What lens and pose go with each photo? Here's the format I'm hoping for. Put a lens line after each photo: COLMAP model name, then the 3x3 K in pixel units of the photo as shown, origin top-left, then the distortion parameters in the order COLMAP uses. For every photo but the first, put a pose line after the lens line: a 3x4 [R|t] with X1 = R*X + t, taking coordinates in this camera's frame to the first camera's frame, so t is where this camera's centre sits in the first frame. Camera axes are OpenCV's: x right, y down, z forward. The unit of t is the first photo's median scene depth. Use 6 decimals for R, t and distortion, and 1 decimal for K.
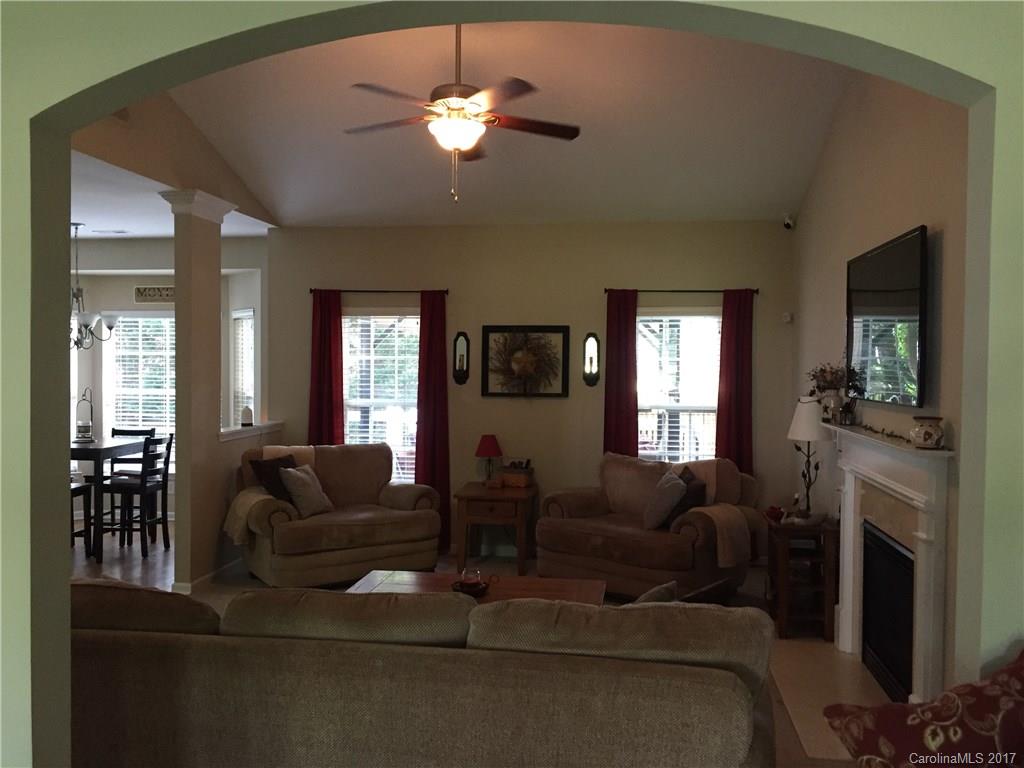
lens RADIAL K [[876.2, 0, 512.0], [0, 876.2, 384.0], [0, 0, 1]] dist [0.085258, -0.115566]
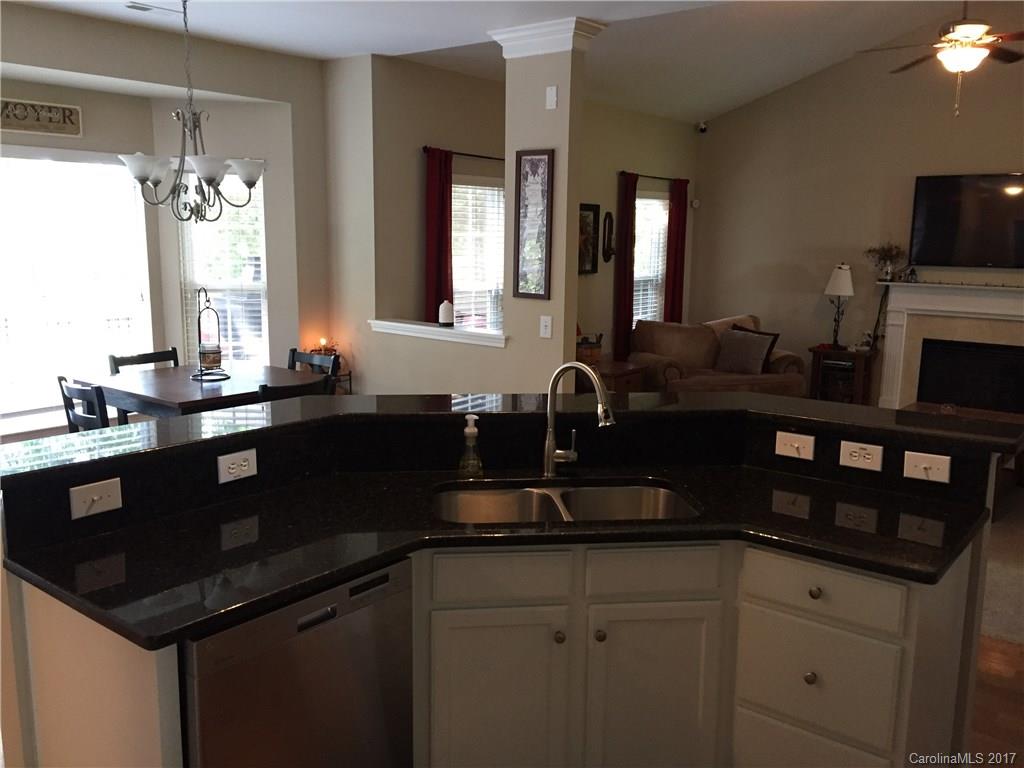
lens RADIAL K [[876.2, 0, 512.0], [0, 876.2, 384.0], [0, 0, 1]] dist [0.085258, -0.115566]
pose [[0.507011, -0.147290, 0.849261, -0.891142], [0.007964, 0.986050, 0.166259, -0.029854], [-0.861903, -0.077532, 0.501112, 0.528261]]
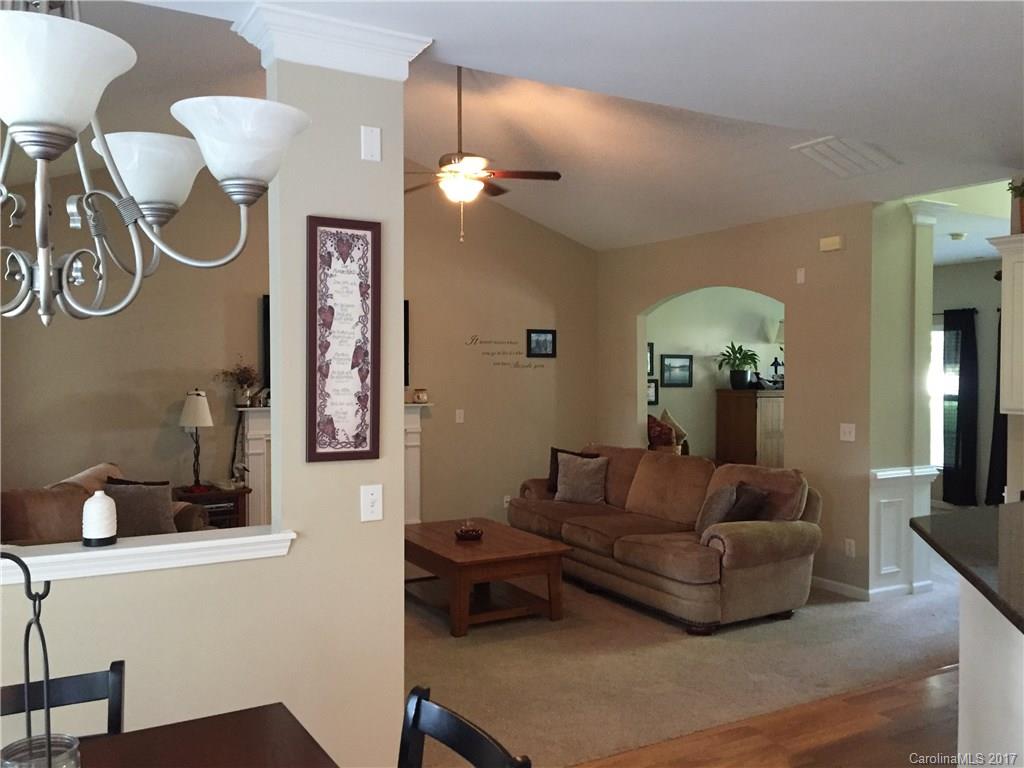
lens RADIAL K [[876.2, 0, 512.0], [0, 876.2, 384.0], [0, 0, 1]] dist [0.085258, -0.115566]
pose [[-0.619715, -0.027563, 0.784342, -0.669410], [0.011316, 0.998965, 0.044047, -0.034196], [-0.784745, 0.036173, -0.618762, 1.037562]]
